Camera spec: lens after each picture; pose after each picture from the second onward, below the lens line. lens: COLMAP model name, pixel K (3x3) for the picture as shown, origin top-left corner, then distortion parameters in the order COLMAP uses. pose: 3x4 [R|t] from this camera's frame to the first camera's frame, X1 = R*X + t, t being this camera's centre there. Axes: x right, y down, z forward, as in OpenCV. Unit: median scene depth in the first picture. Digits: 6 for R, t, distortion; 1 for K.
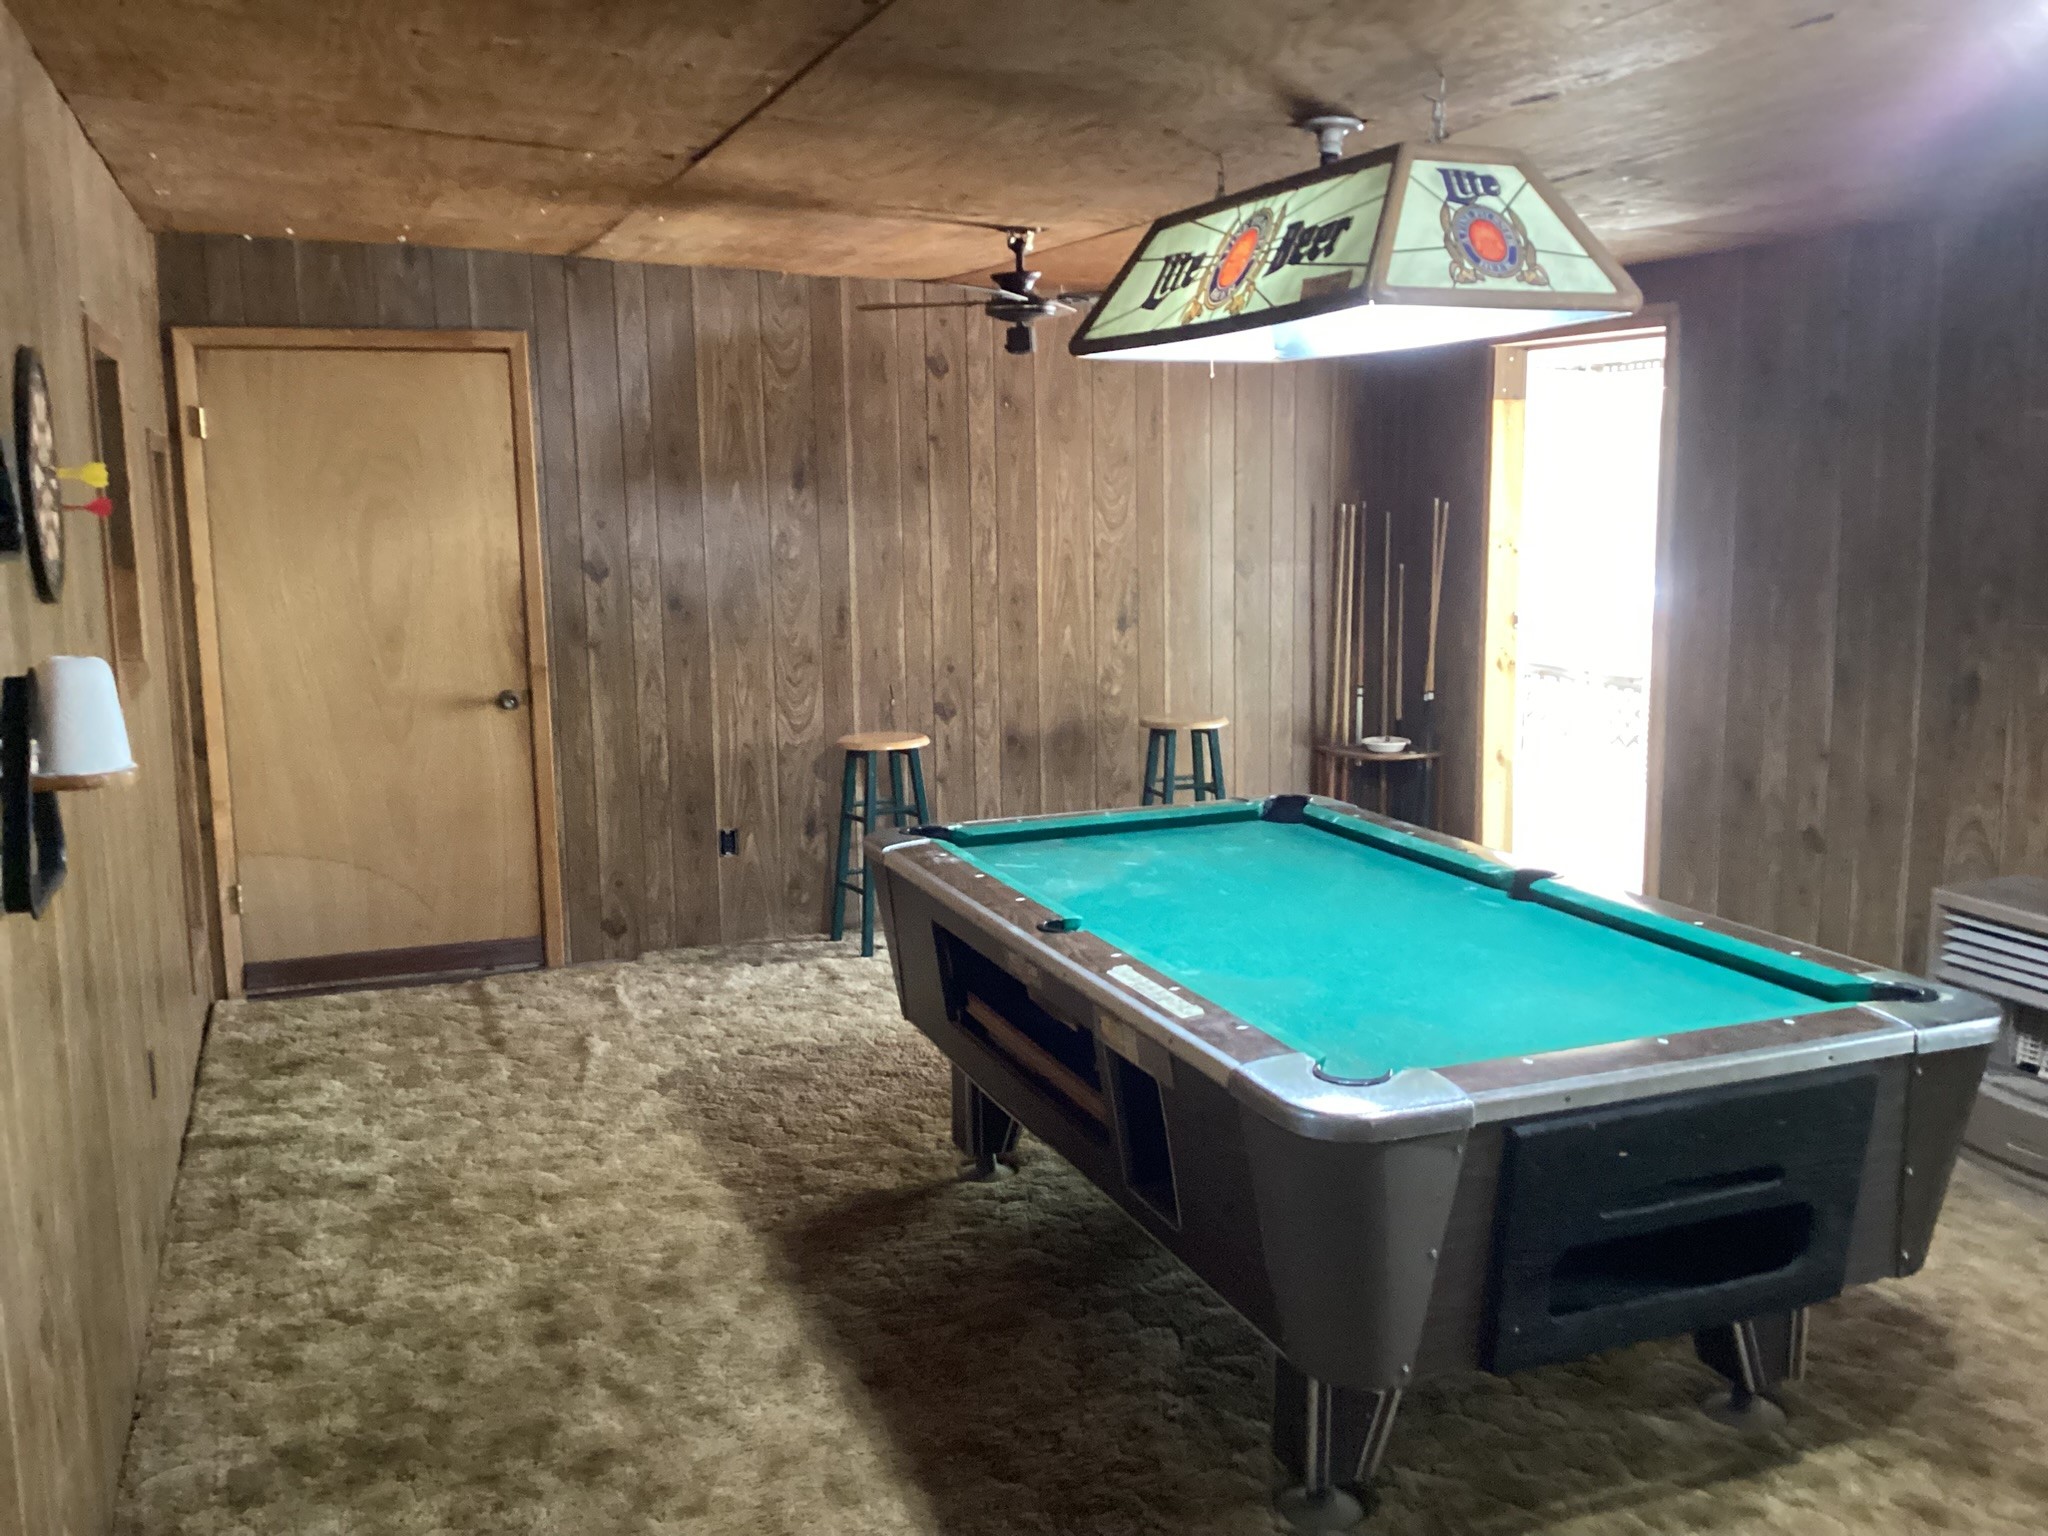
lens RADIAL K [[1838.5, 0, 1025.8], [0, 1838.5, 787.1], [0, 0, 1]] dist [0.084157, -0.145016]
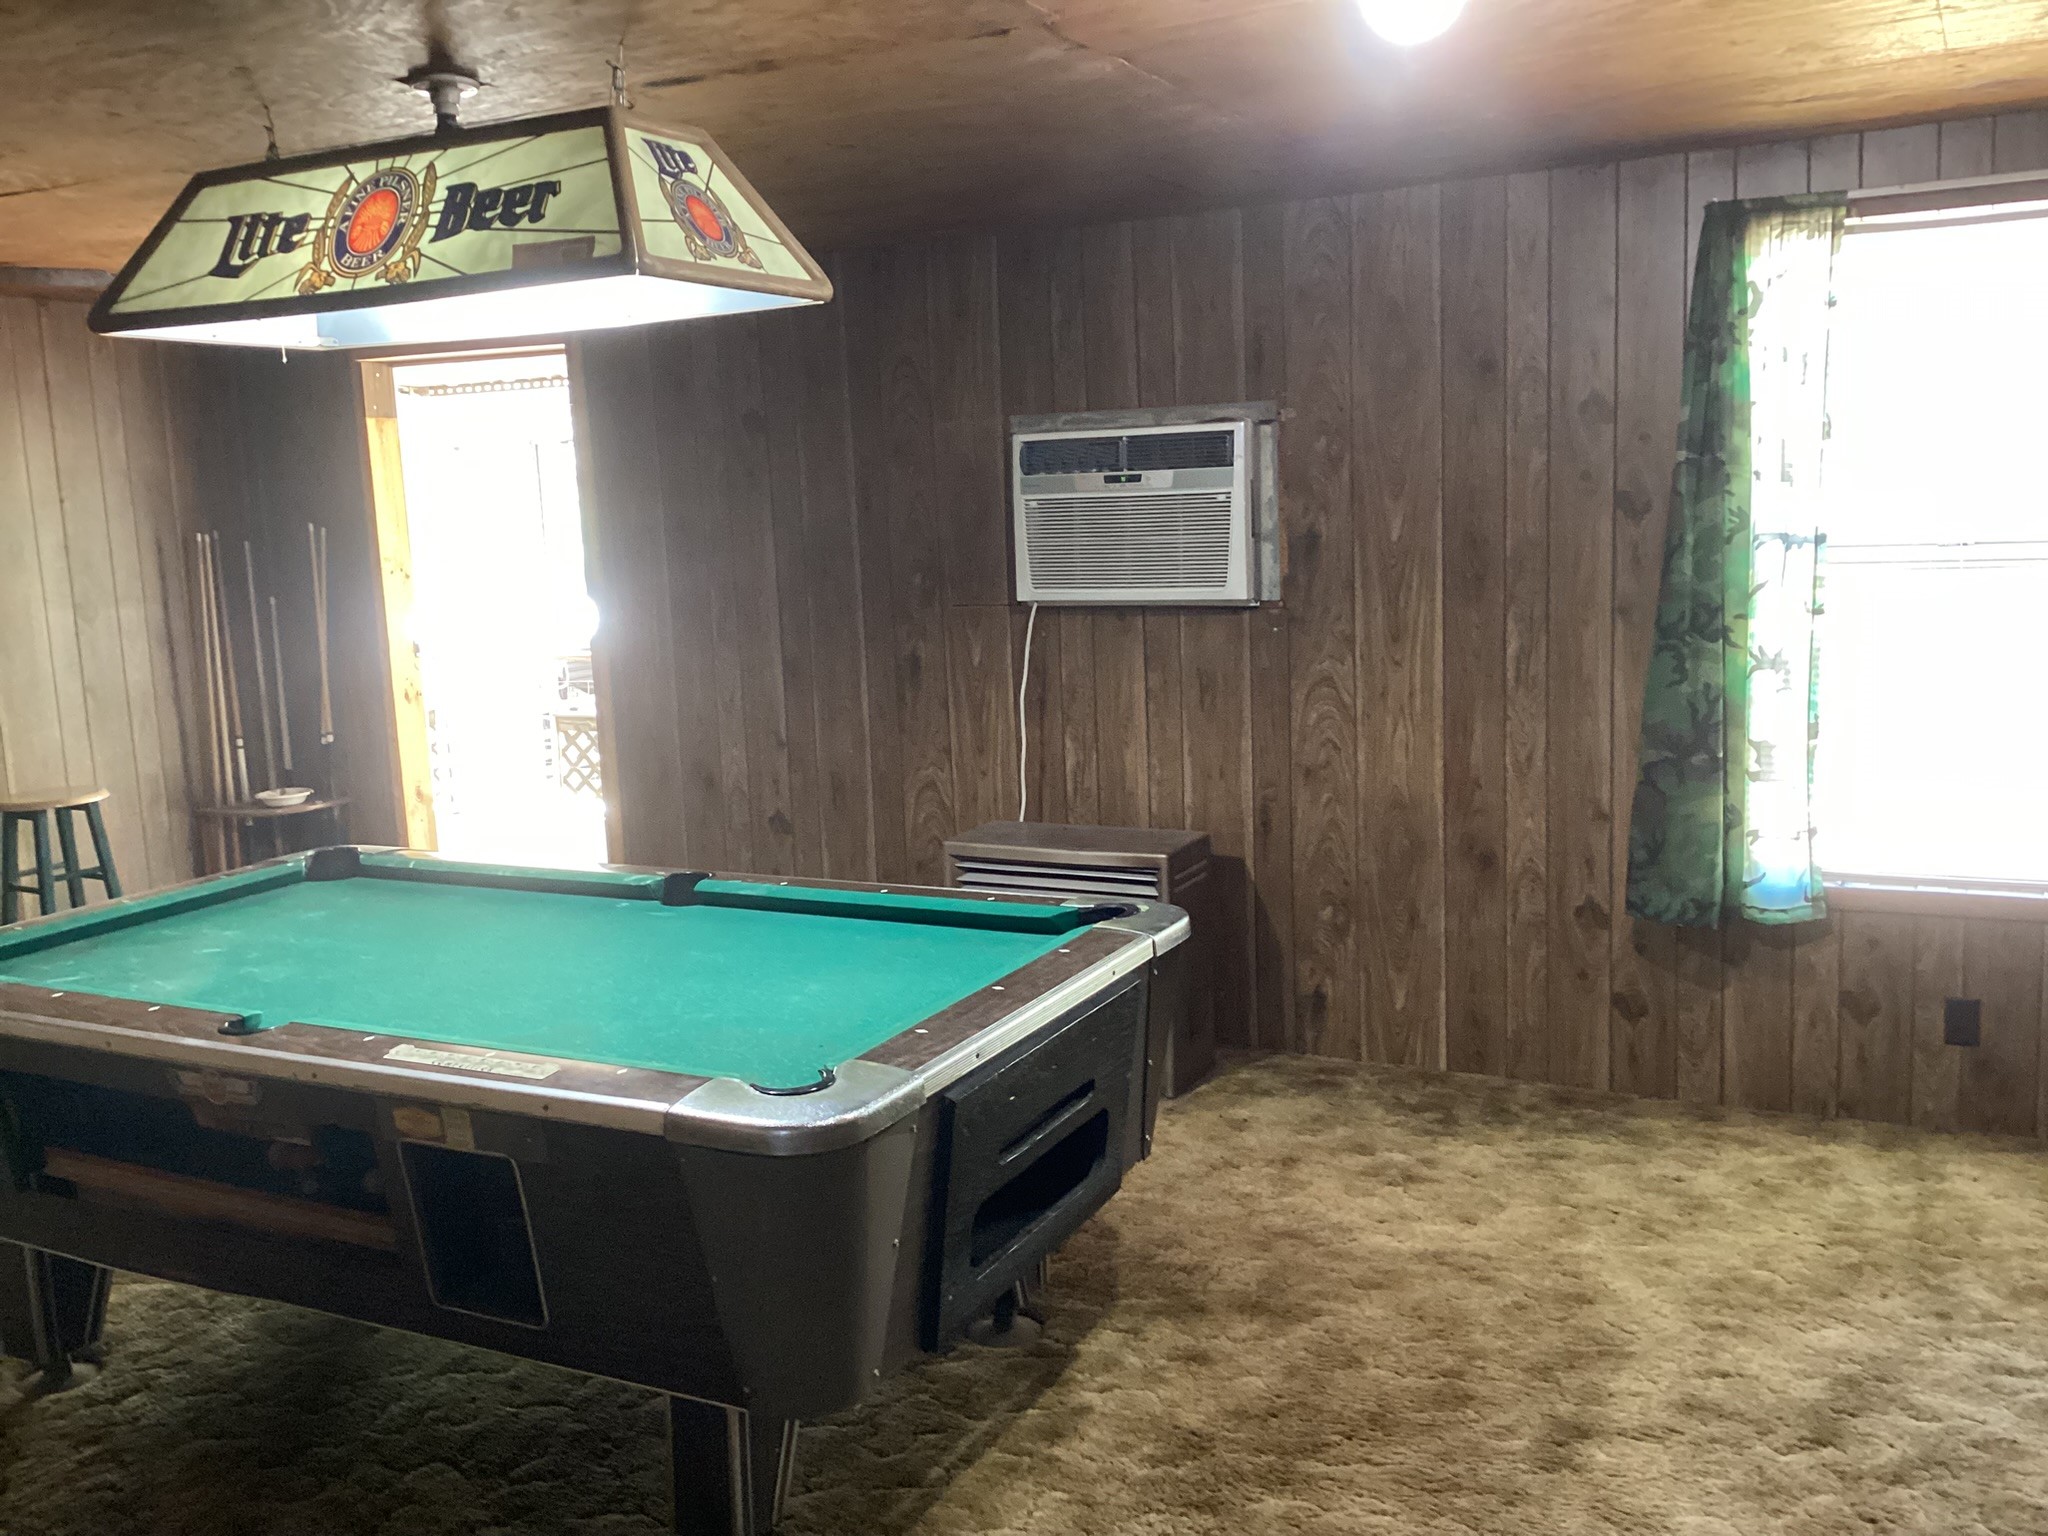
lens RADIAL K [[1838.3, 0, 1024.0], [0, 1838.3, 768.0], [0, 0, 1]] dist [0.113268, -0.223664]
pose [[0.746033, -0.118662, 0.655251, -0.260600], [0.142942, 0.989594, 0.016464, -0.001244], [-0.650386, 0.081380, 0.755232, 0.156728]]
